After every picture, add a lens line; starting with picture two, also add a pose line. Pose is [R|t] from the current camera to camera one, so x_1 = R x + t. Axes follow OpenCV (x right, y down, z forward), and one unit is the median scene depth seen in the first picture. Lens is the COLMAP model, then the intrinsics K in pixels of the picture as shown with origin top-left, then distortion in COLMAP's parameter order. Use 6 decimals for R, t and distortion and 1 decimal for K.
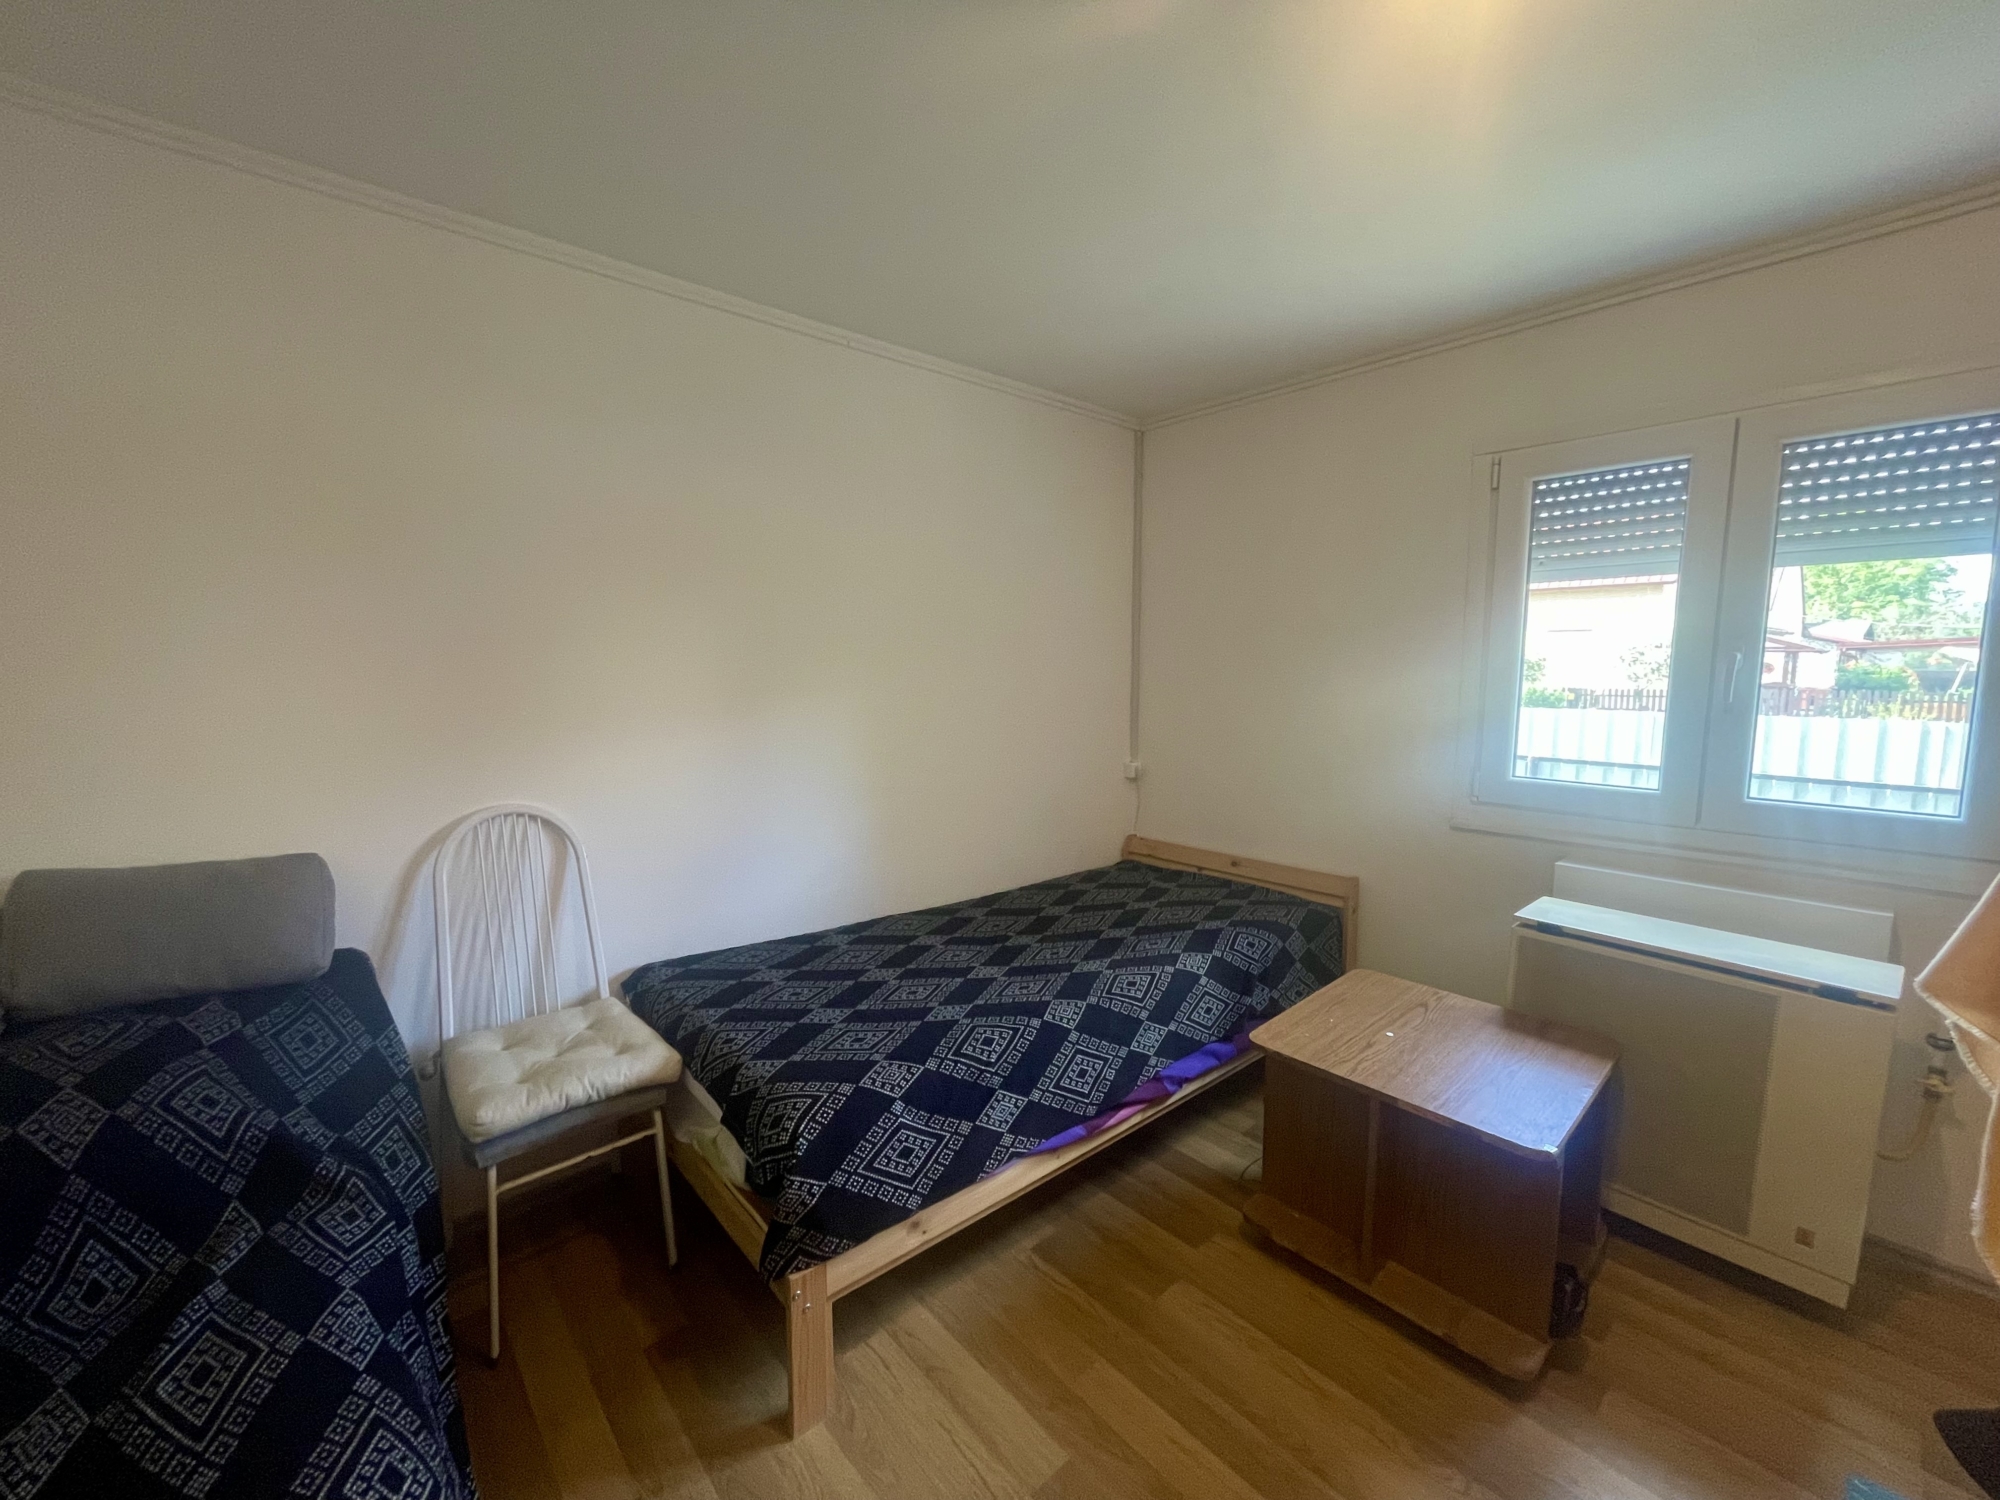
lens RADIAL K [[808.8, 0, 987.2], [0, 808.8, 752.9], [0, 0, 1]] dist [-0.001060, -0.001043]
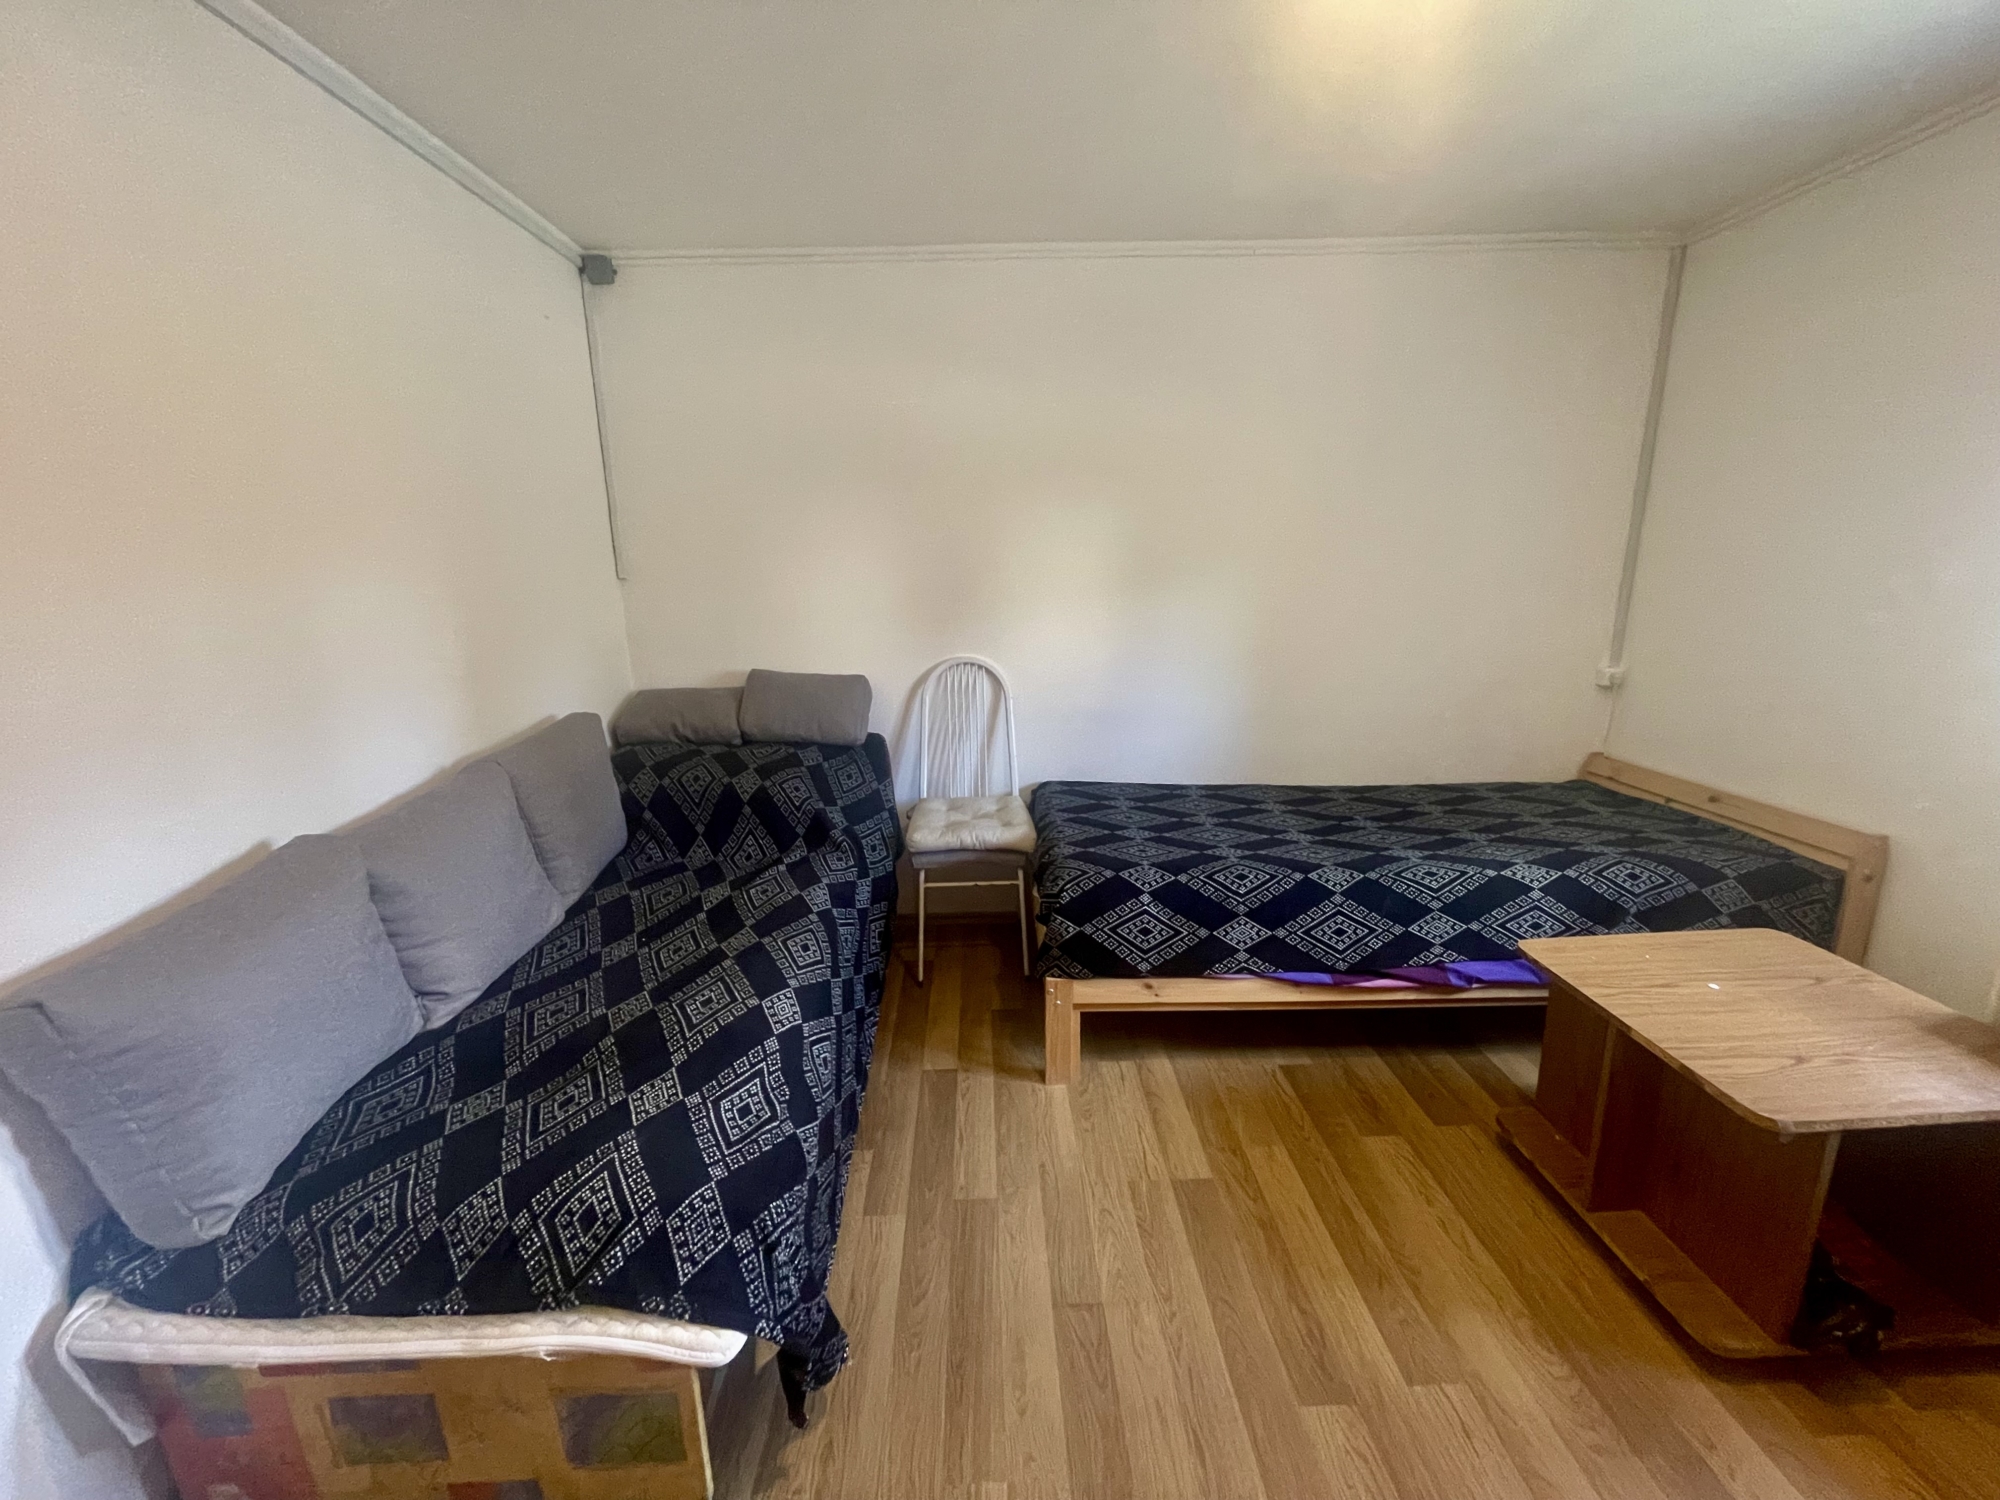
lens RADIAL K [[808.8, 0, 987.2], [0, 808.8, 752.9], [0, 0, 1]] dist [-0.001060, -0.001043]
pose [[0.758588, 0.133746, -0.637696, 0.444694], [-0.053325, 0.988167, 0.143817, 0.023743], [0.649385, -0.075093, 0.756743, -0.132363]]
